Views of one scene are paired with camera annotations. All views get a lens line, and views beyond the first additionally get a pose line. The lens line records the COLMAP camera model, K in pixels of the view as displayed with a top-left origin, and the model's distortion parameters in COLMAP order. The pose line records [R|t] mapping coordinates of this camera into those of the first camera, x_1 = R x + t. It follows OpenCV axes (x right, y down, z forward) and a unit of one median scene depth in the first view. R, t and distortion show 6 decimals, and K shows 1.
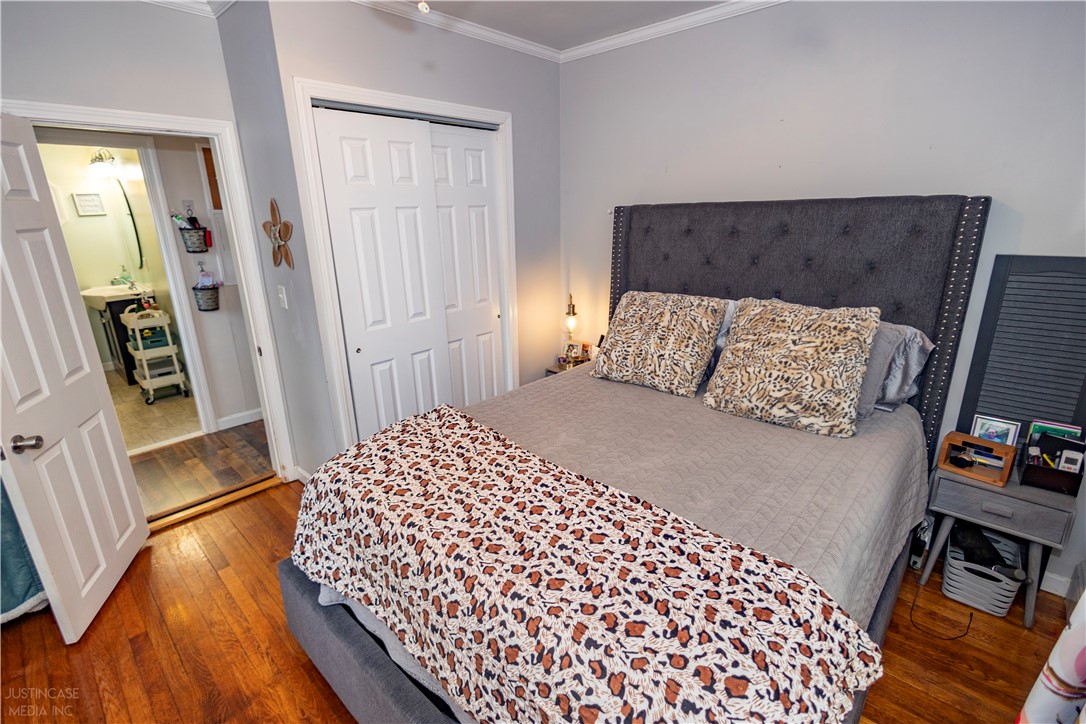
lens RADIAL K [[498.4, 0, 546.0], [0, 498.4, 360.4], [0, 0, 1]] dist [0.014037, -0.004805]
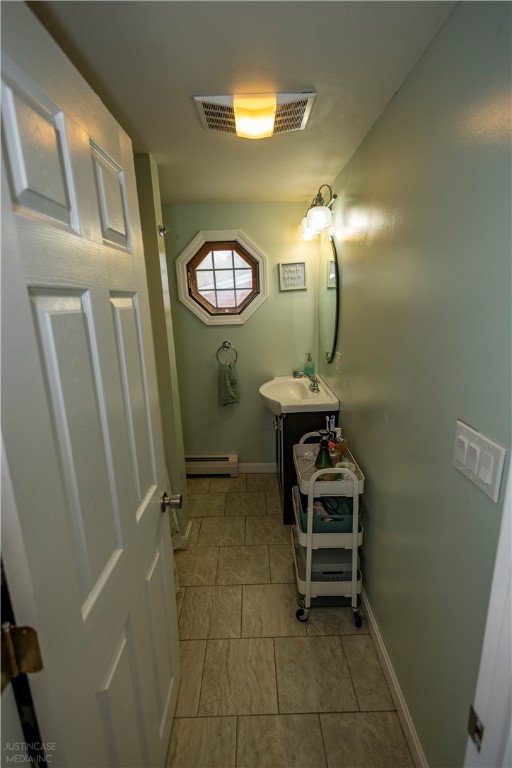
lens RADIAL K [[352.5, 0, 256.9], [0, 352.5, 383.5], [0, 0, 1]] dist [0.014037, -0.004805]
pose [[0.686432, 0.173565, -0.706177, -0.565807], [-0.191727, 0.979935, 0.054483, -0.178477], [0.701464, 0.097994, 0.705936, 0.630373]]
